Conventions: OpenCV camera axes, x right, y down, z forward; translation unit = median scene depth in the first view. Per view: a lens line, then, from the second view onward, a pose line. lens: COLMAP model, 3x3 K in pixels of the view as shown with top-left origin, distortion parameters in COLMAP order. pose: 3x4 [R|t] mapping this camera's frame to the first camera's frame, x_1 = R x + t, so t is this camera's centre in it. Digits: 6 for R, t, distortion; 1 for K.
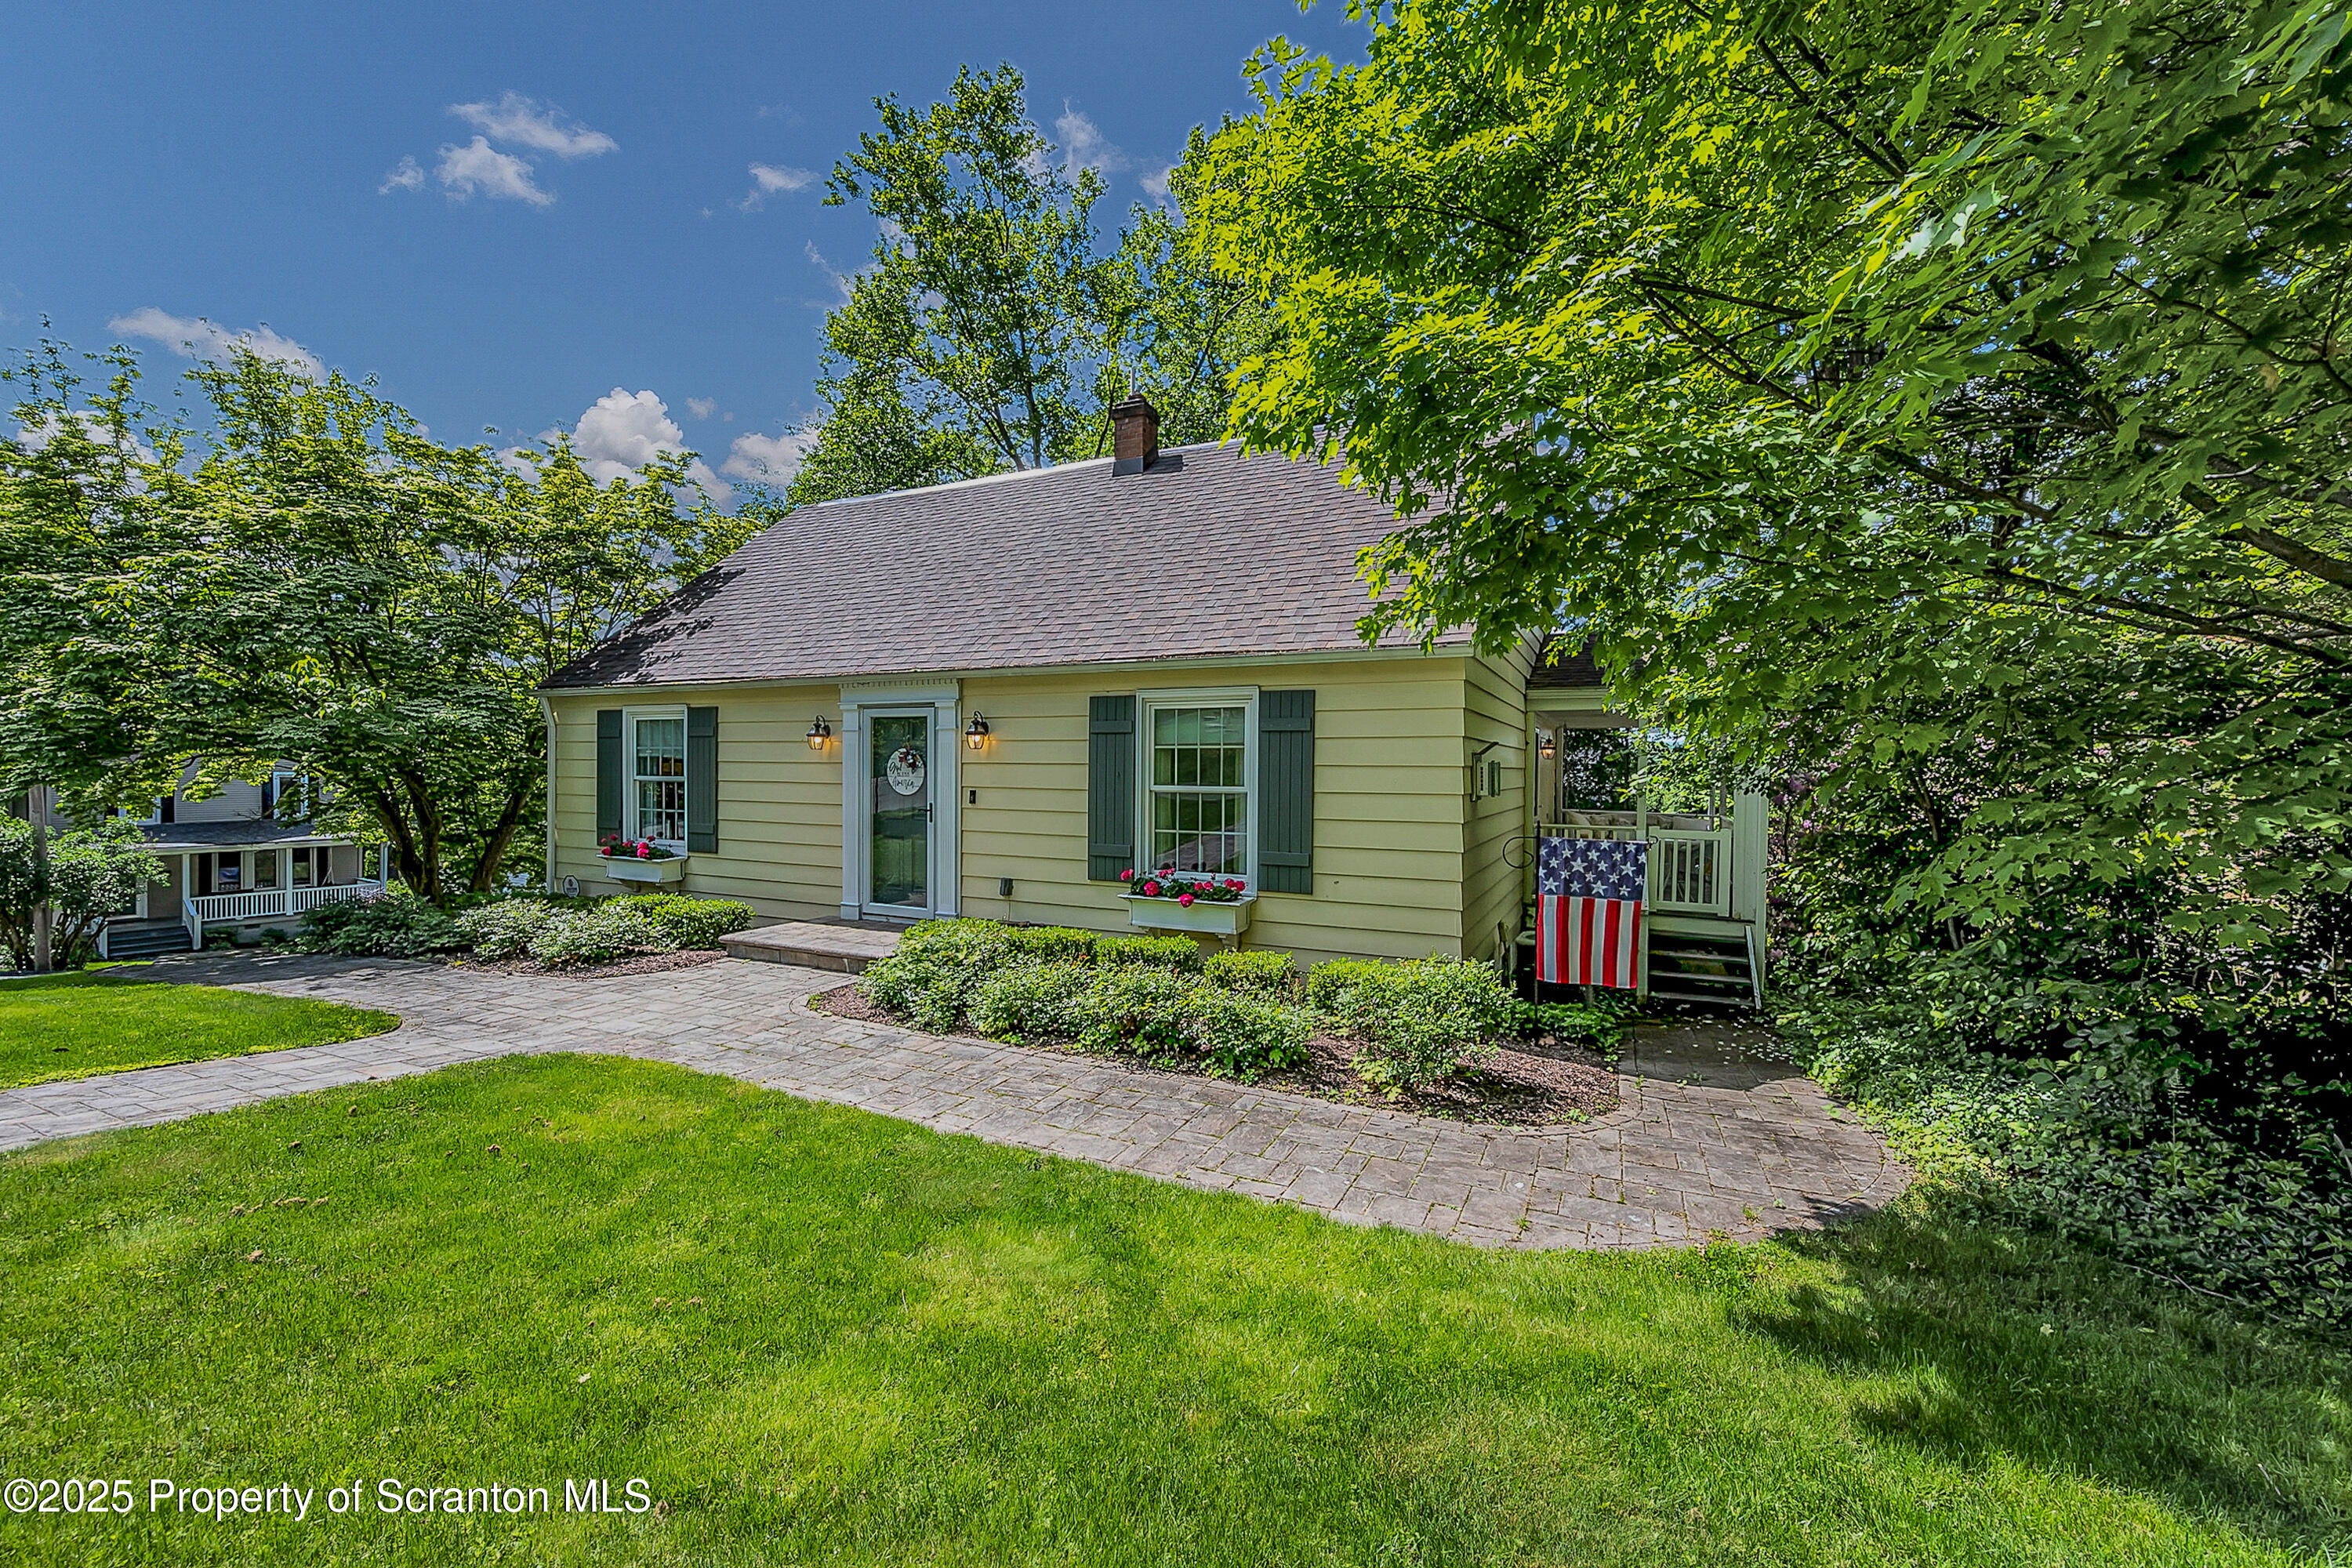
lens RADIAL K [[1522.1, 0, 1172.9], [0, 1522.1, 786.0], [0, 0, 1]] dist [-0.032650, -0.000601]
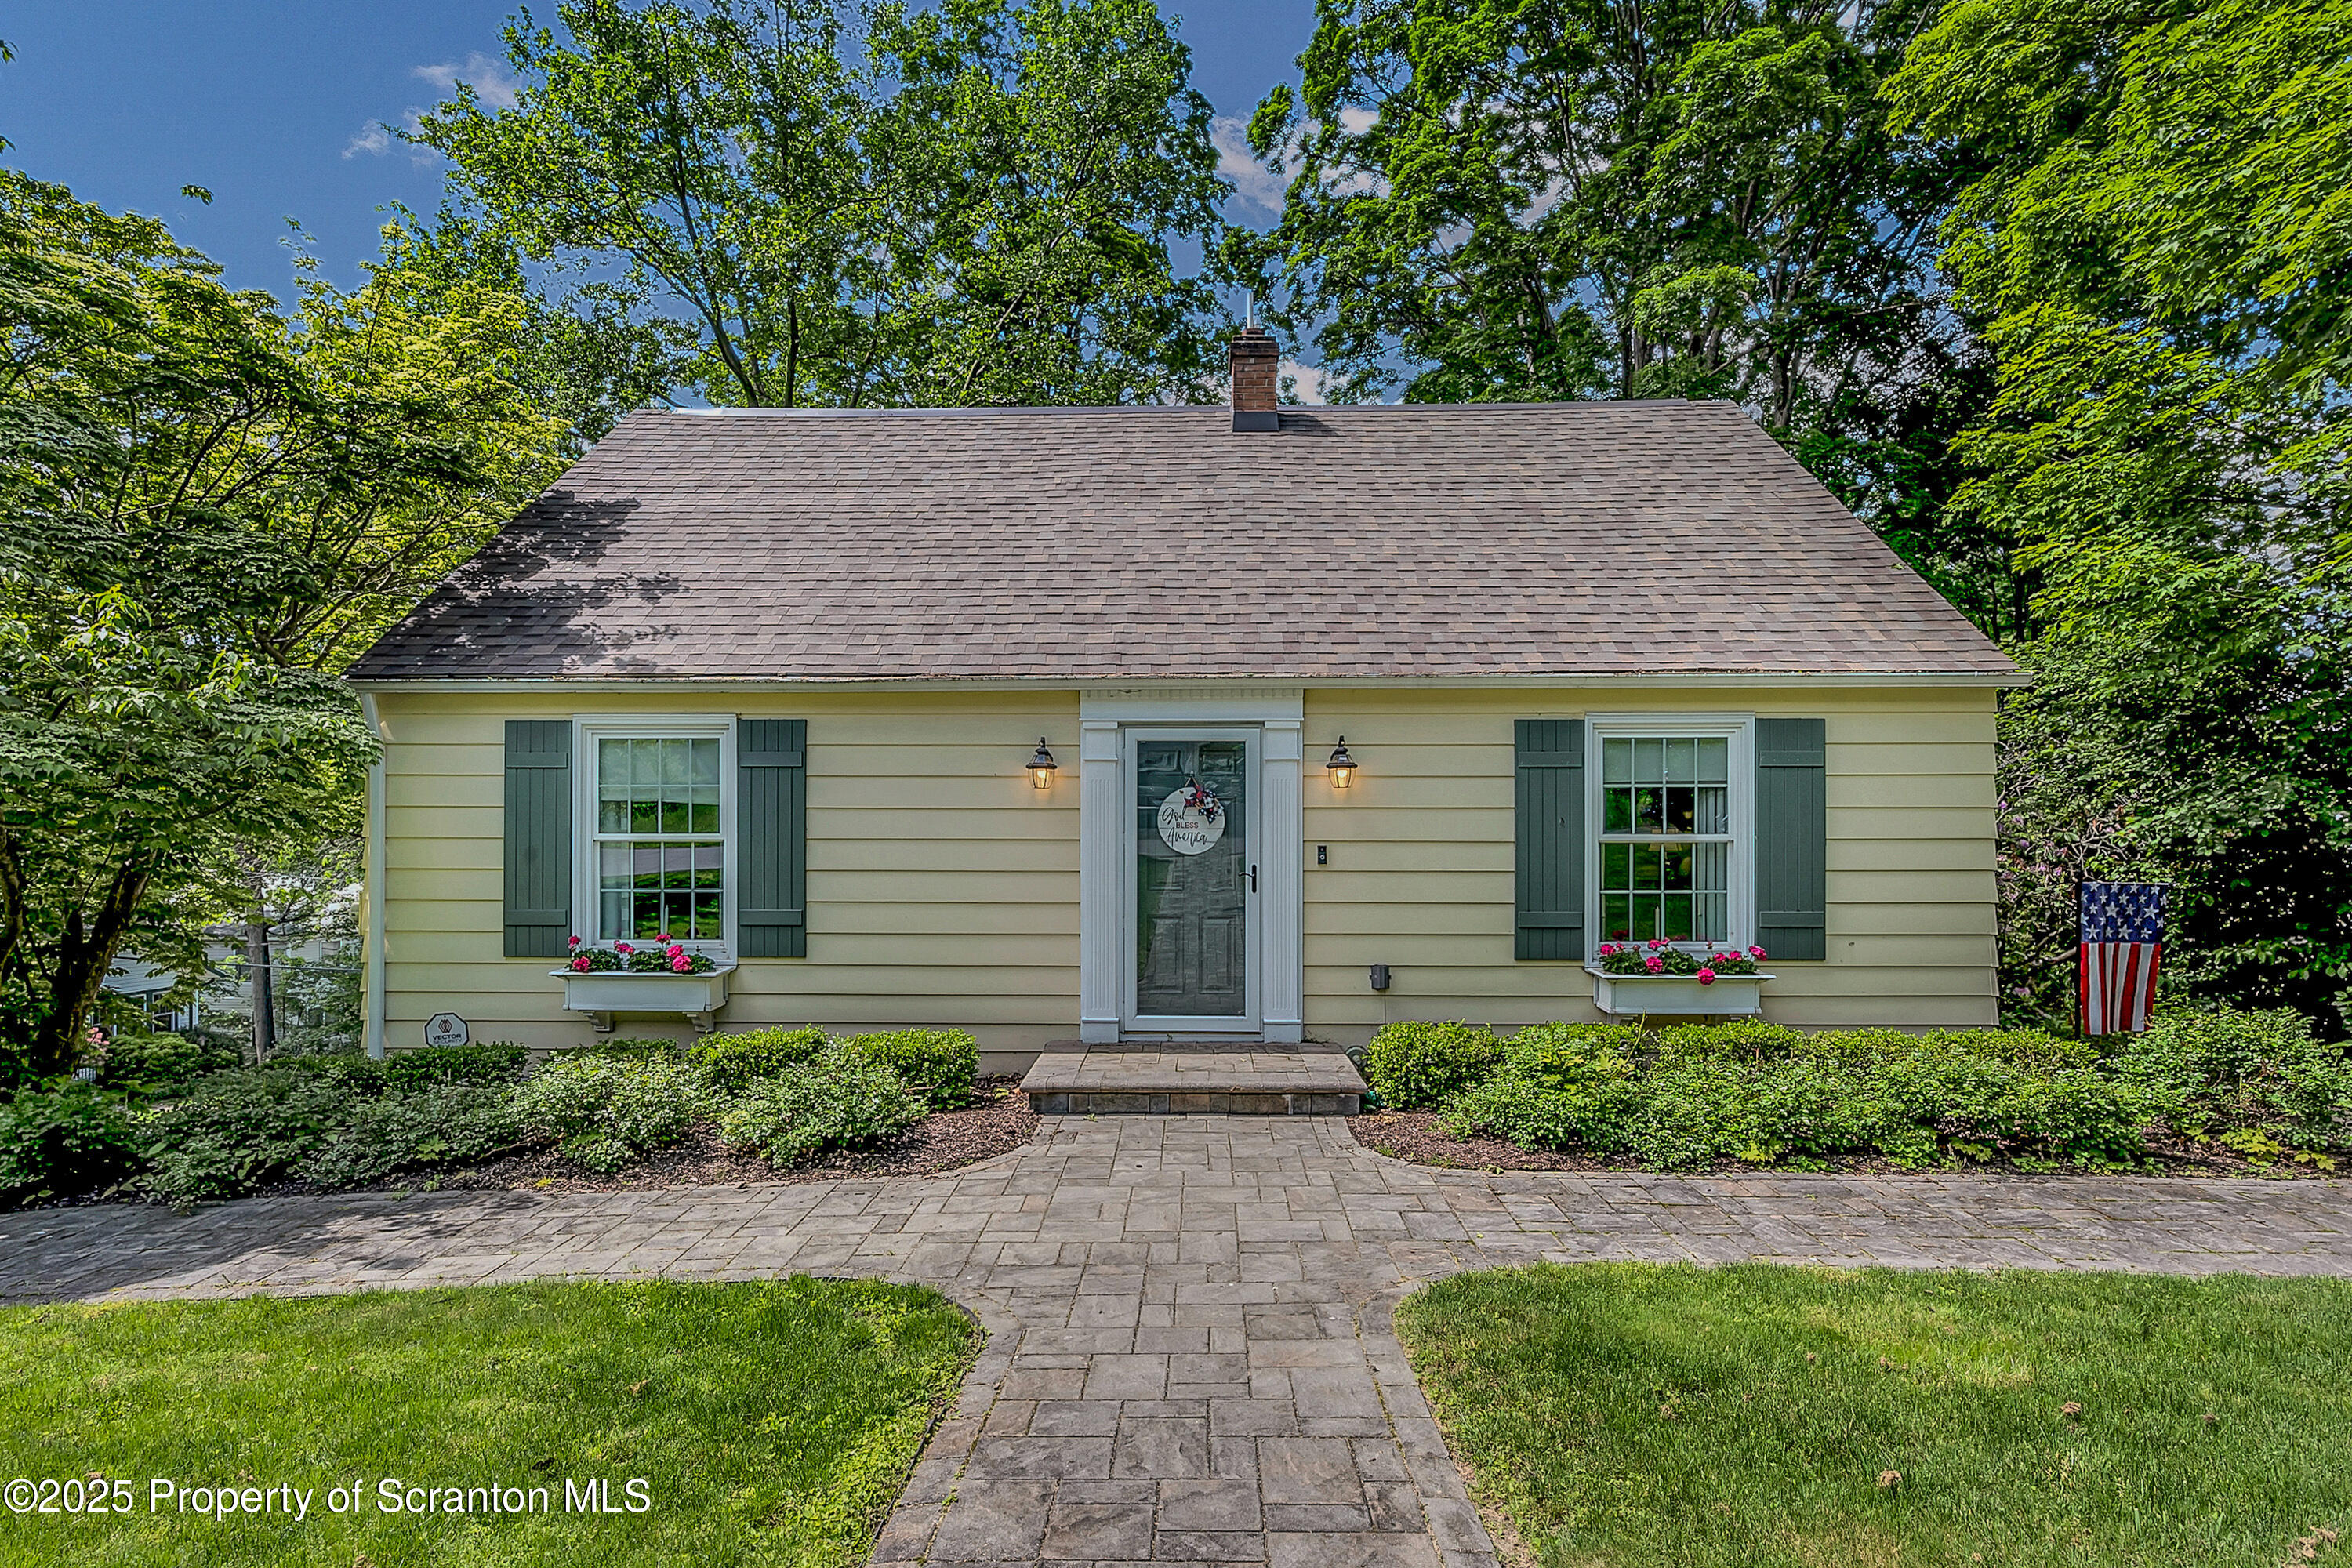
lens RADIAL K [[1522.1, 0, 1175.5], [0, 1522.1, 786.2], [0, 0, 1]] dist [-0.032650, -0.000601]
pose [[0.811166, 0.001008, 0.584815, -0.602954], [0.014011, 0.999678, -0.021156, -0.010955], [-0.584648, 0.025355, 0.810891, 0.457709]]
